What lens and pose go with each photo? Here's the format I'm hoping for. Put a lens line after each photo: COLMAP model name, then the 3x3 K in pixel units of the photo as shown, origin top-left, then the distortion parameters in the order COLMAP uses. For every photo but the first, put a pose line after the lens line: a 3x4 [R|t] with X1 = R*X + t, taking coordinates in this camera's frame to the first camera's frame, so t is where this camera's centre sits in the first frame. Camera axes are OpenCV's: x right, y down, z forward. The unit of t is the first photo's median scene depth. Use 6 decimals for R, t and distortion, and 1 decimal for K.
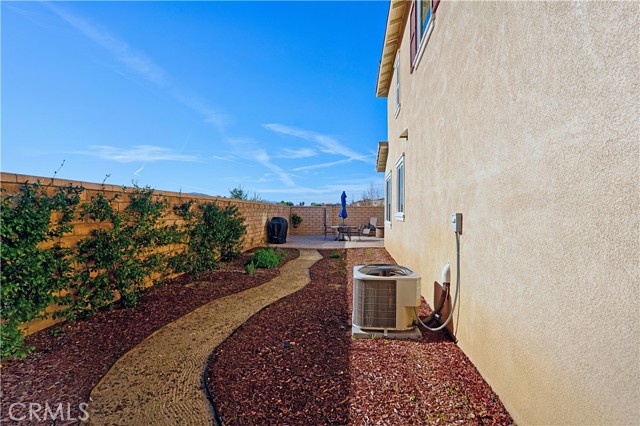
lens RADIAL K [[310.2, 0, 320.0], [0, 310.2, 213.1], [0, 0, 1]] dist [-0.033428, 0.007531]
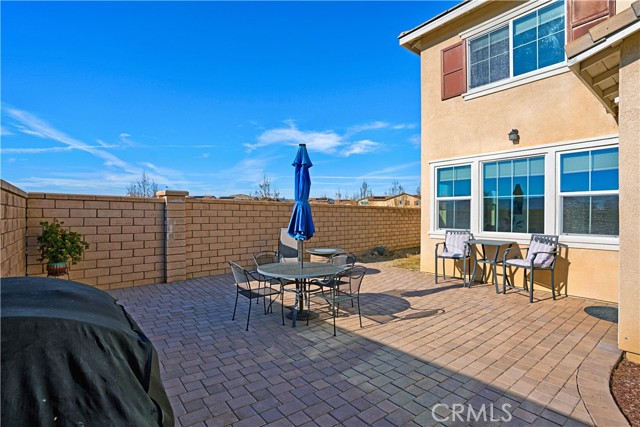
lens RADIAL K [[310.2, 0, 333.9], [0, 310.2, 215.3], [0, 0, 1]] dist [-0.033428, 0.007531]
pose [[0.697079, -0.005220, 0.716975, -0.099958], [0.002512, 0.999985, 0.004839, -0.006249], [-0.716990, -0.001572, 0.697082, 0.624903]]
